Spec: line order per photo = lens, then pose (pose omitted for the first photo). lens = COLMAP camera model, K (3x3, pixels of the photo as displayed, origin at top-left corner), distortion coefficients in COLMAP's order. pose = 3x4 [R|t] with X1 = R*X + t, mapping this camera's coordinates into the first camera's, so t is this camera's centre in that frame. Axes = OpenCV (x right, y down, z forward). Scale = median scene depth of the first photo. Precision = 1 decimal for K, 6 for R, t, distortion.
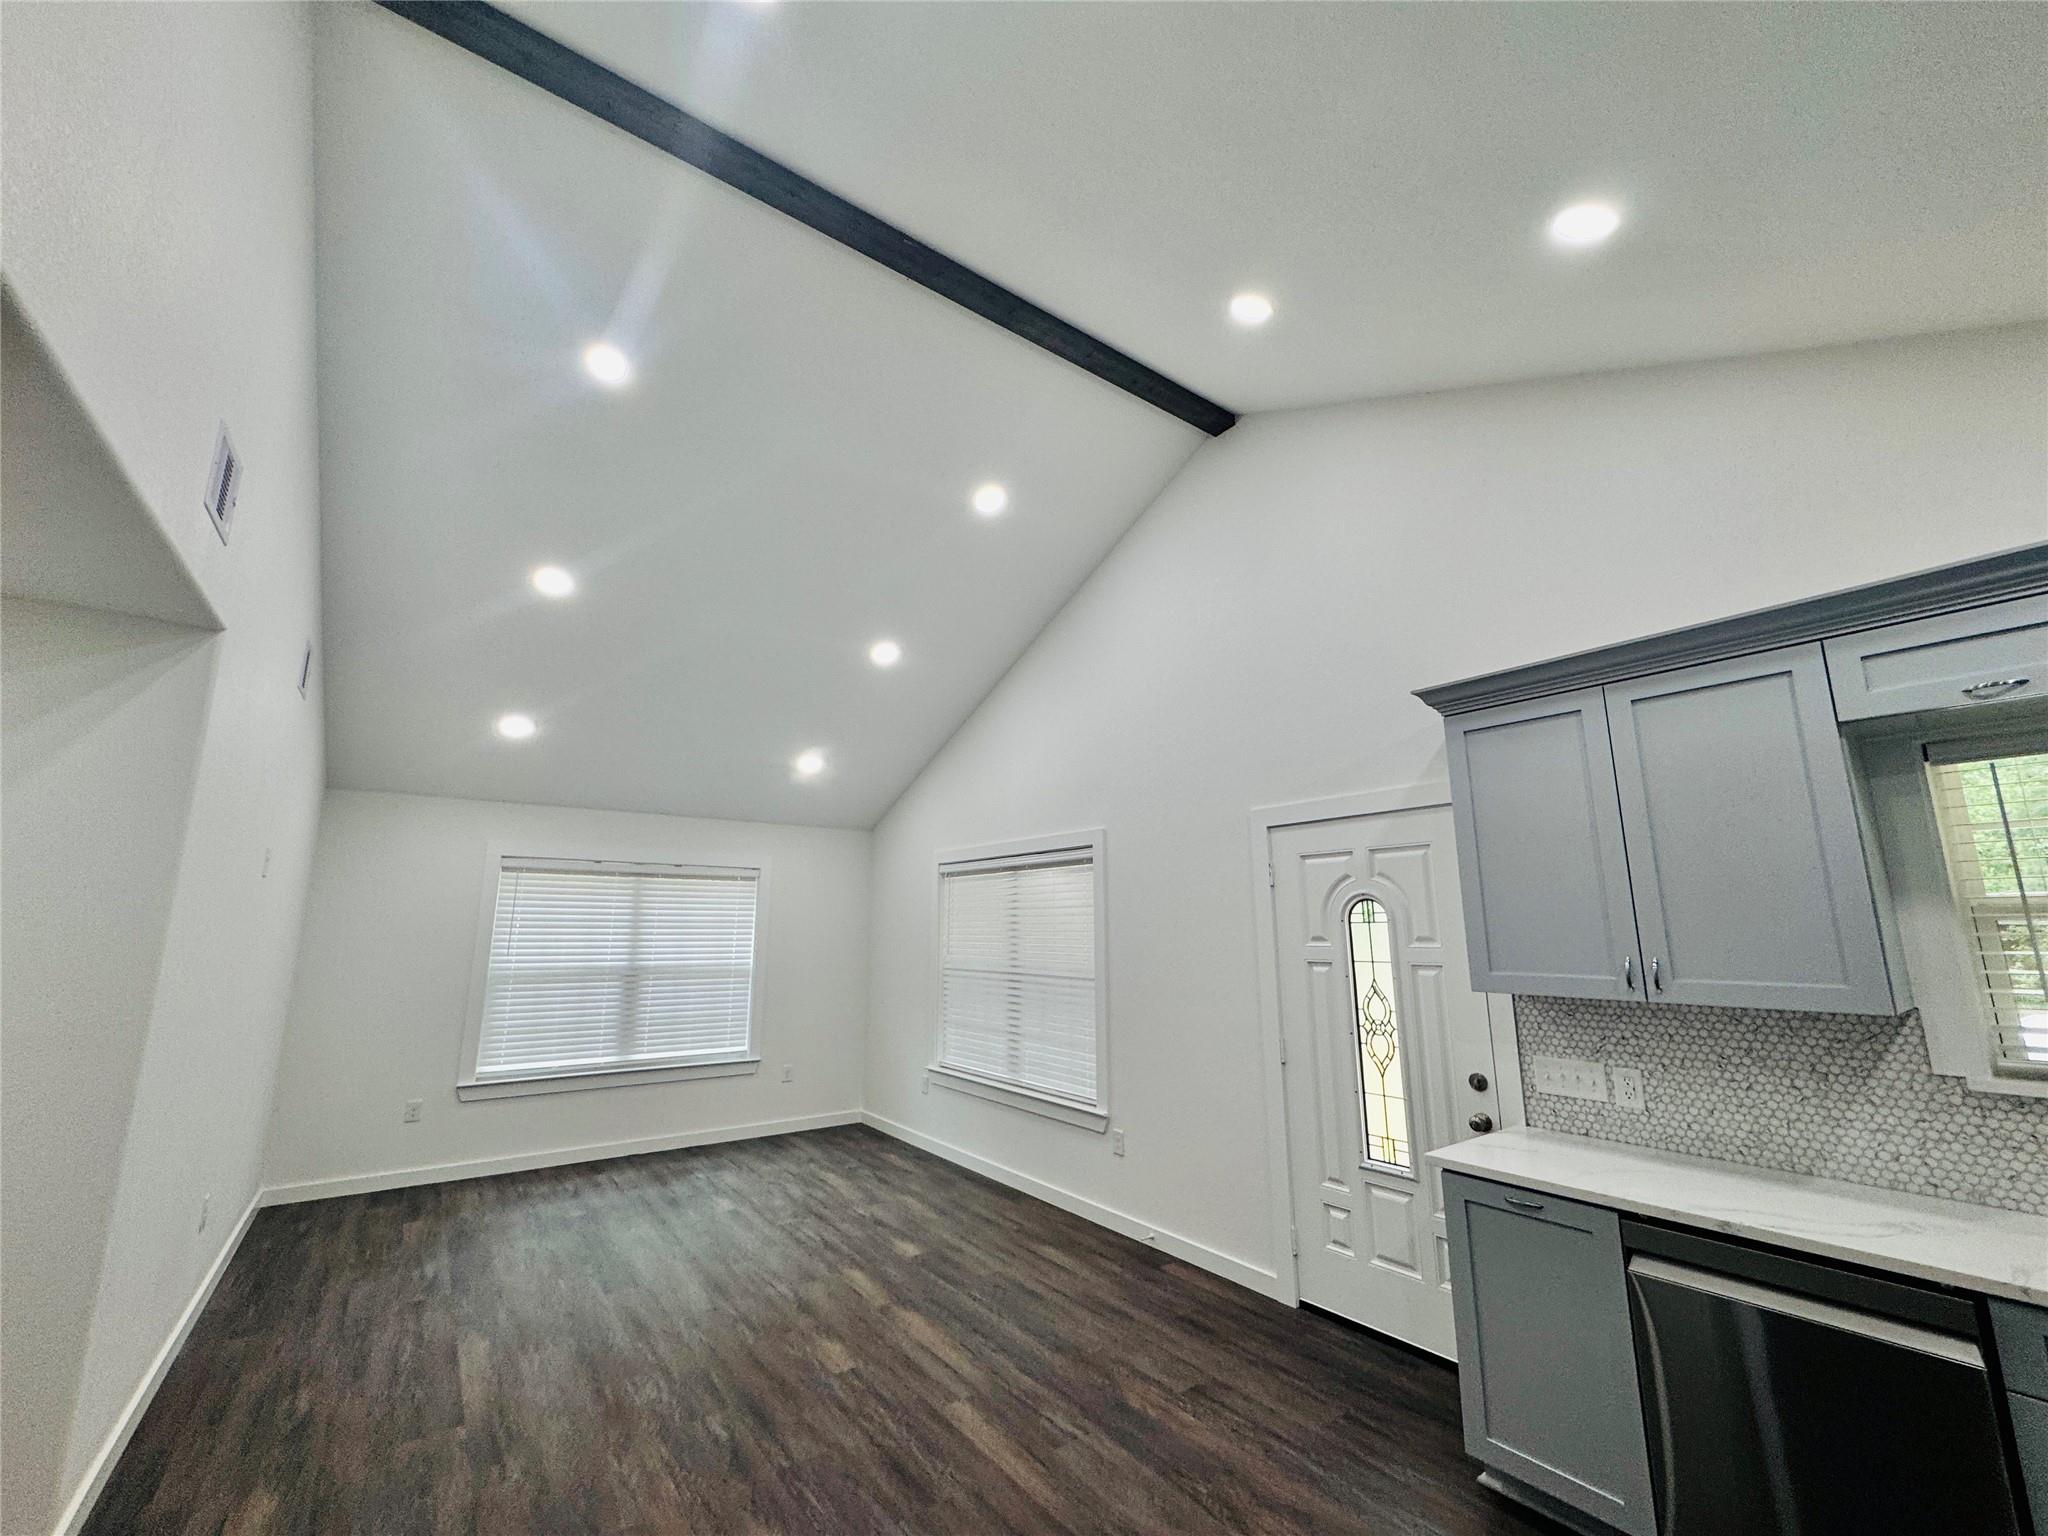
lens RADIAL K [[818.9, 0, 1020.5], [0, 818.9, 770.0], [0, 0, 1]] dist [-0.003926, 0.000427]
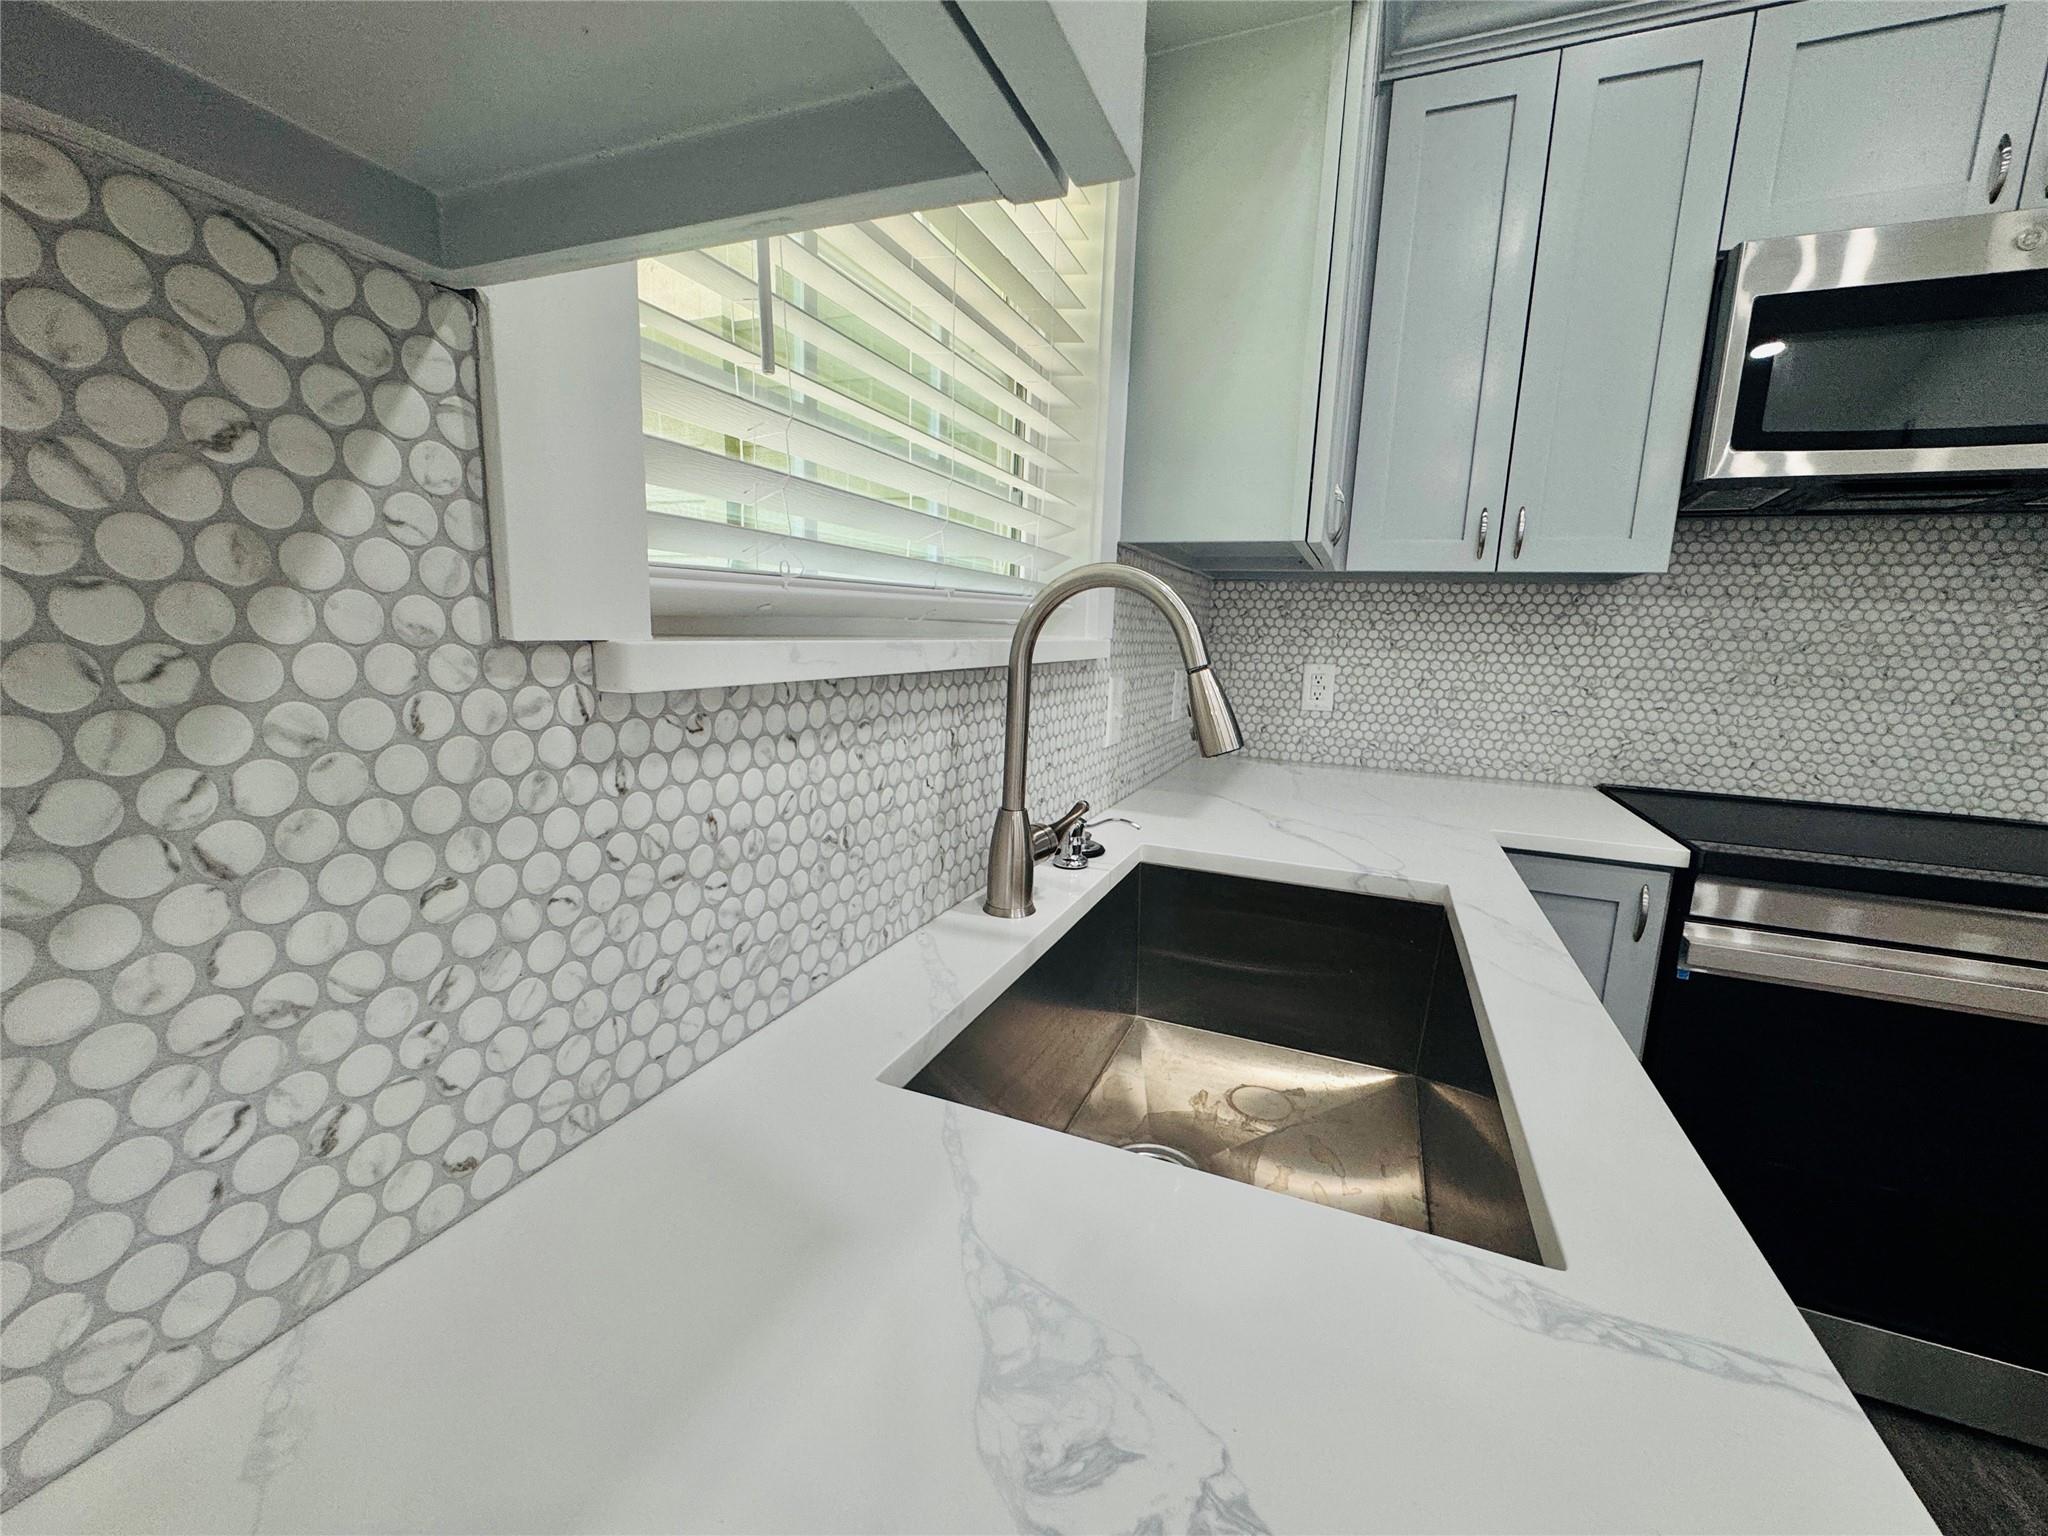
lens RADIAL K [[818.9, 0, 1020.8], [0, 818.9, 767.8], [0, 0, 1]] dist [-0.003926, 0.000427]
pose [[-0.518332, -0.161931, 0.839708, 0.766524], [-0.201284, 0.977424, 0.064241, 0.317533], [-0.831154, -0.135722, -0.539224, 0.869098]]
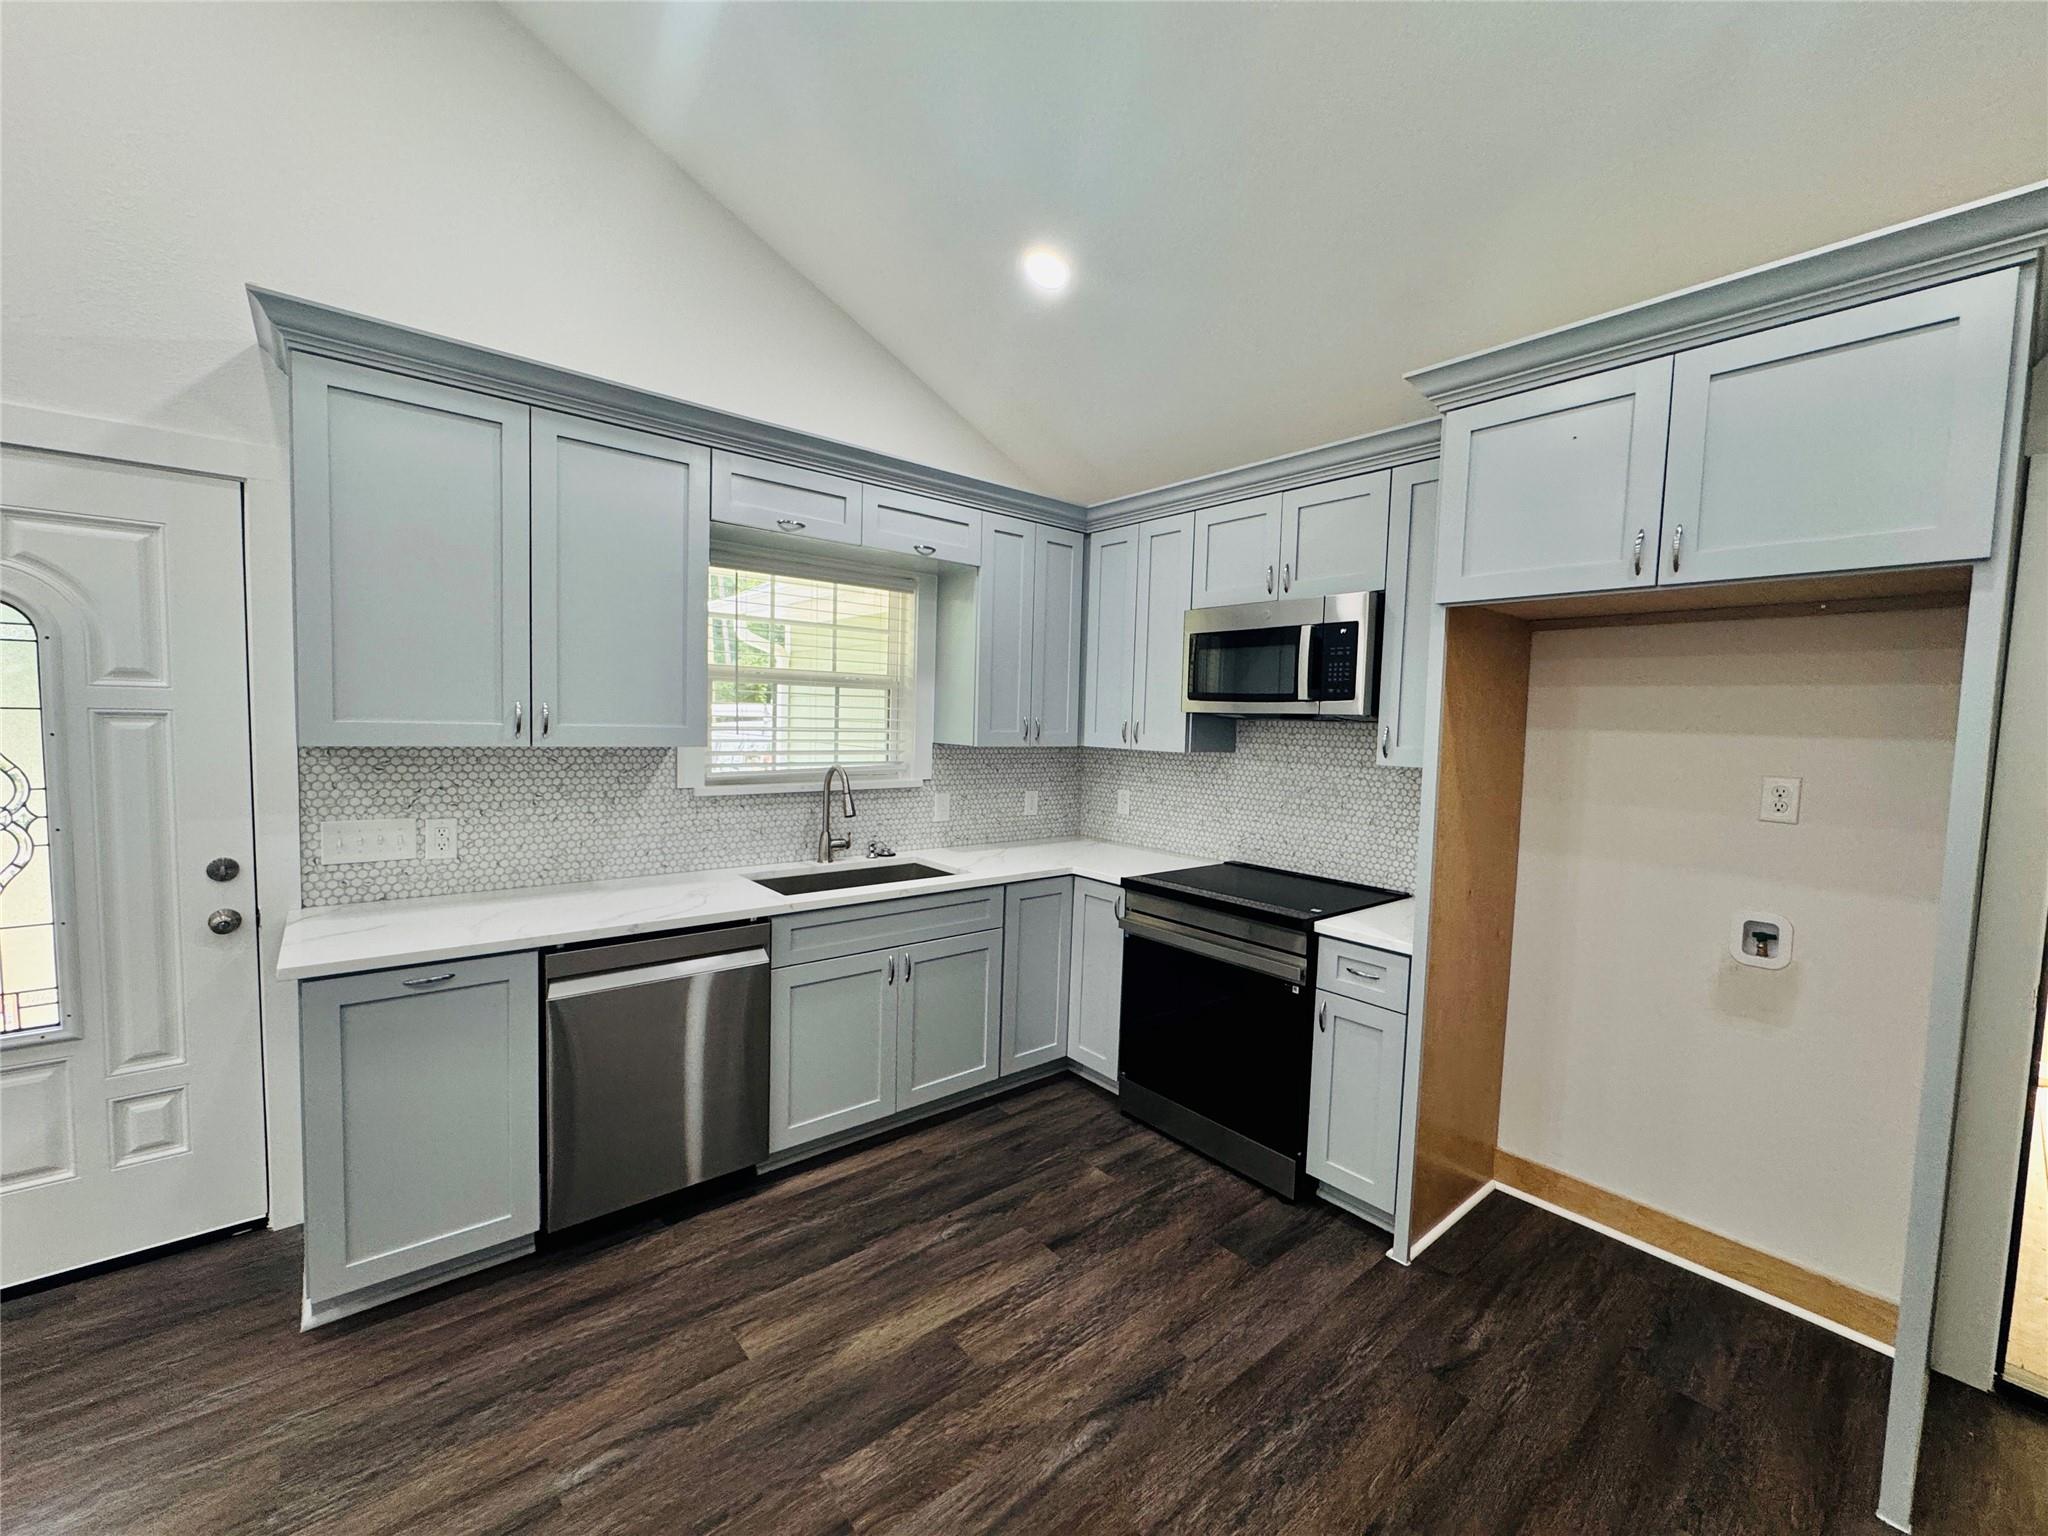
lens RADIAL K [[818.9, 0, 1025.3], [0, 818.9, 769.7], [0, 0, 1]] dist [-0.003926, 0.000427]
pose [[-0.071408, -0.067505, 0.995160, -0.254884], [-0.223620, 0.973394, 0.049982, 0.123729], [-0.972057, -0.218969, -0.084604, 0.481093]]
